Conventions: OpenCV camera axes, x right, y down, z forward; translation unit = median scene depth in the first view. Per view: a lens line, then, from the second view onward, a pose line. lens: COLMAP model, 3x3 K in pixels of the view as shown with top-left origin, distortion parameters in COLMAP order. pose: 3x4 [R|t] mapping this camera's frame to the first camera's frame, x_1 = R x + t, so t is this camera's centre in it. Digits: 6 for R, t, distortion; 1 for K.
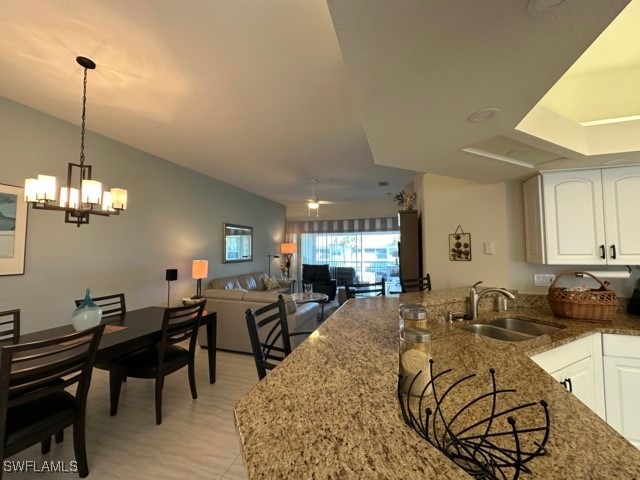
lens RADIAL K [[254.7, 0, 320.0], [0, 254.7, 240.0], [0, 0, 1]] dist [-0.002882, -0.000100]
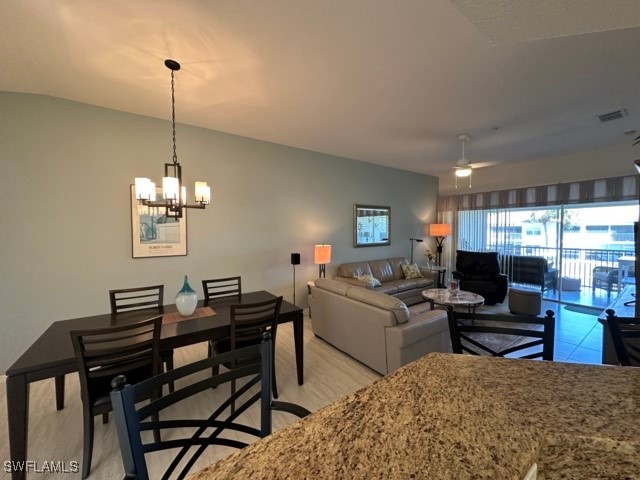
lens RADIAL K [[254.7, 0, 320.0], [0, 254.7, 240.0], [0, 0, 1]] dist [-0.002882, -0.000100]
pose [[0.801565, 0.024006, -0.597425, 0.070438], [0.027848, 0.996610, 0.077409, -0.010714], [0.597259, -0.078686, 0.798180, 0.146143]]
